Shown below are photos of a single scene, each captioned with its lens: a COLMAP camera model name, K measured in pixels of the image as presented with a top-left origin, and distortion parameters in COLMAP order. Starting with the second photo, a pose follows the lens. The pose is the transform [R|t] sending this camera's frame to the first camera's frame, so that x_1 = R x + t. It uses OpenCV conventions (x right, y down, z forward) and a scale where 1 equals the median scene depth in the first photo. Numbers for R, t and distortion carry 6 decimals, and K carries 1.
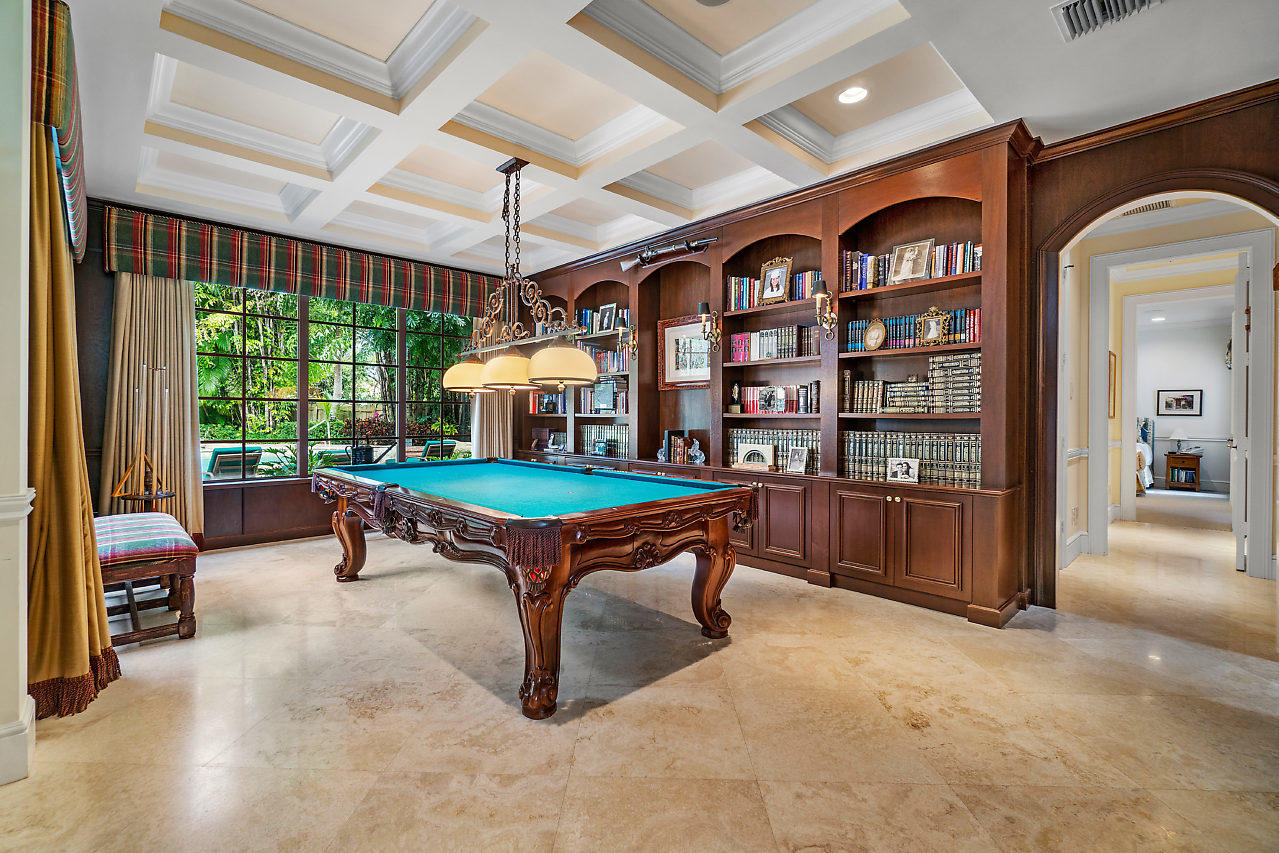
lens RADIAL K [[557.3, 0, 633.9], [0, 557.3, 422.7], [0, 0, 1]] dist [-0.001549, 0.000154]
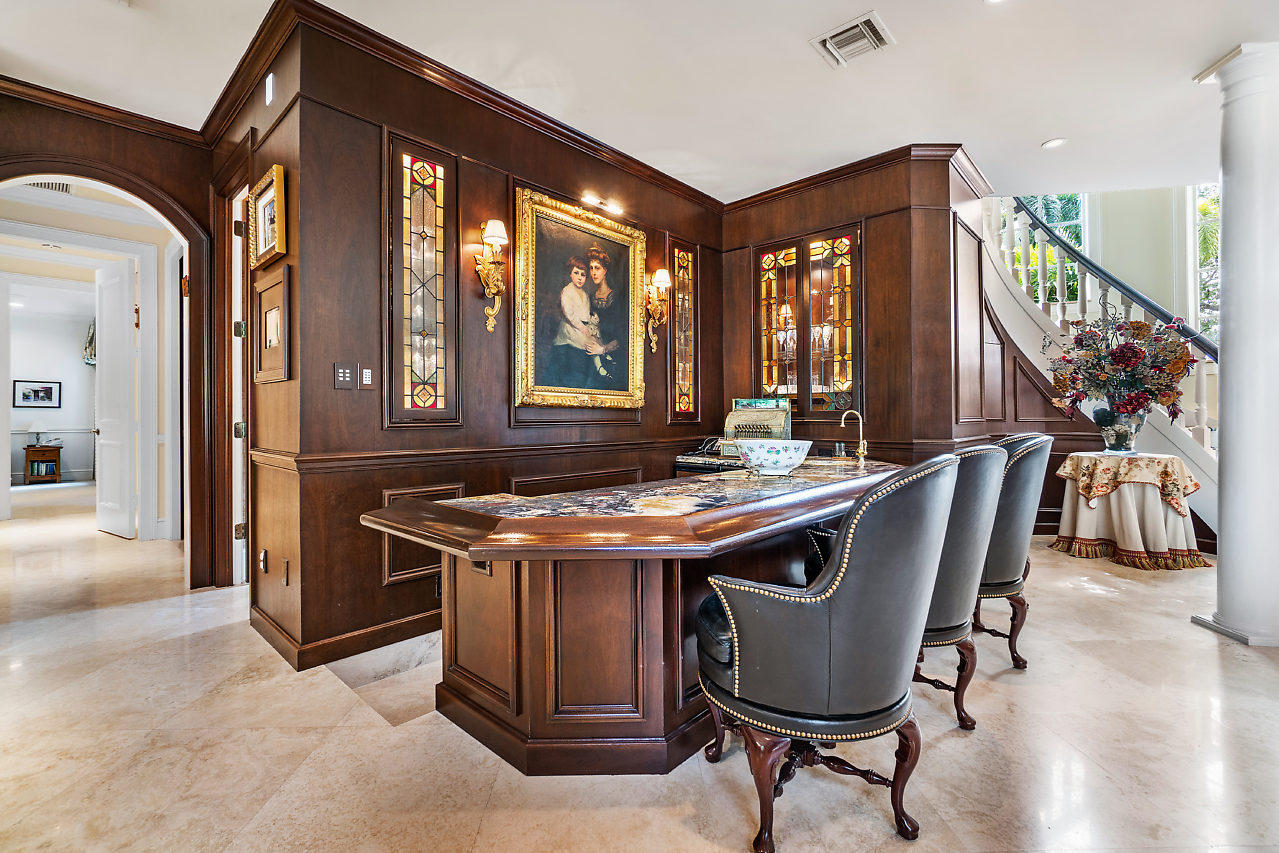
lens RADIAL K [[557.3, 0, 618.9], [0, 557.3, 411.7], [0, 0, 1]] dist [-0.001549, 0.000154]
pose [[-0.041697, 0.002980, 0.999126, -0.038403], [0.012358, 0.999921, -0.002467, 0.009986], [-0.999054, 0.012244, -0.041730, 0.024706]]
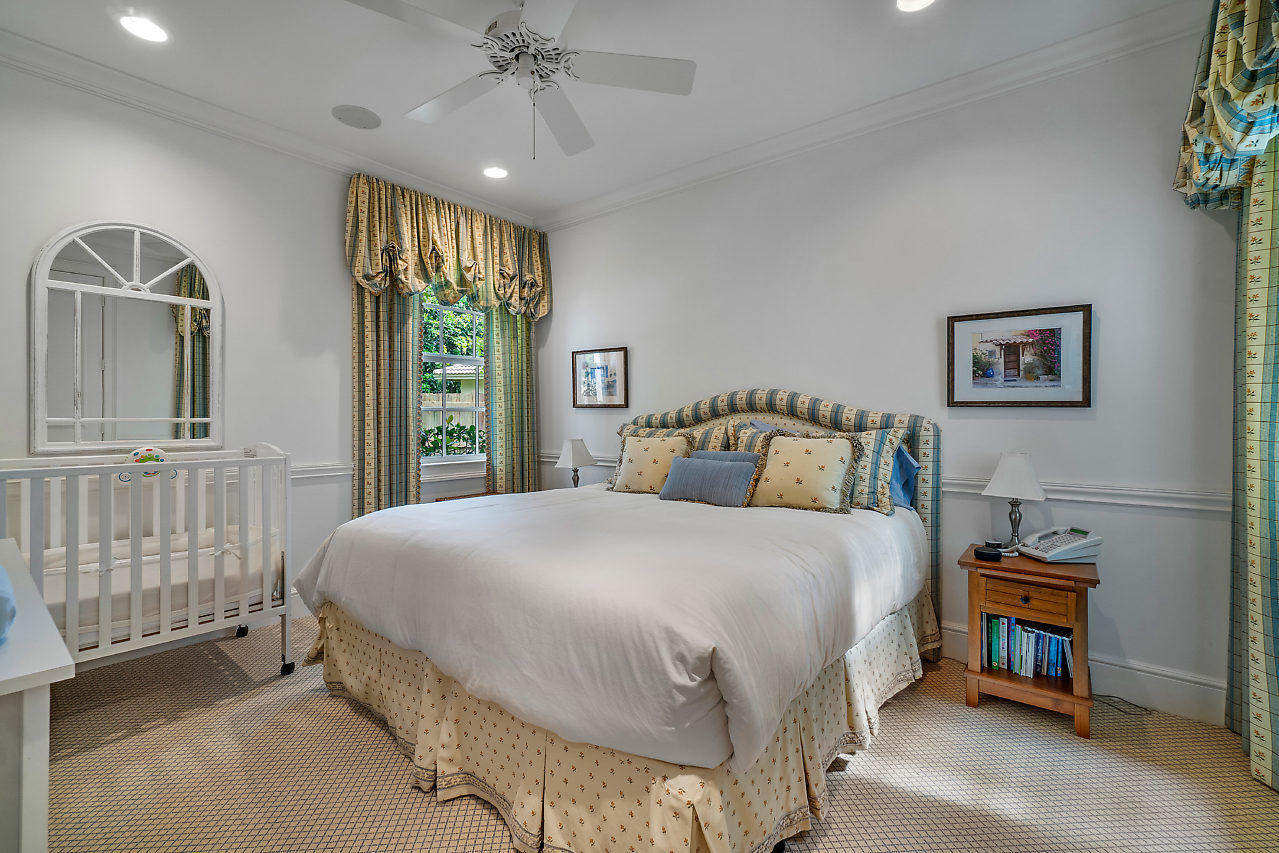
lens RADIAL K [[557.3, 0, 641.9], [0, 557.3, 421.4], [0, 0, 1]] dist [-0.001549, 0.000154]
pose [[0.990128, -0.004561, 0.140093, 0.798655], [0.006067, 0.999928, -0.010323, -0.003874], [-0.140036, 0.011071, 0.990085, 0.793844]]
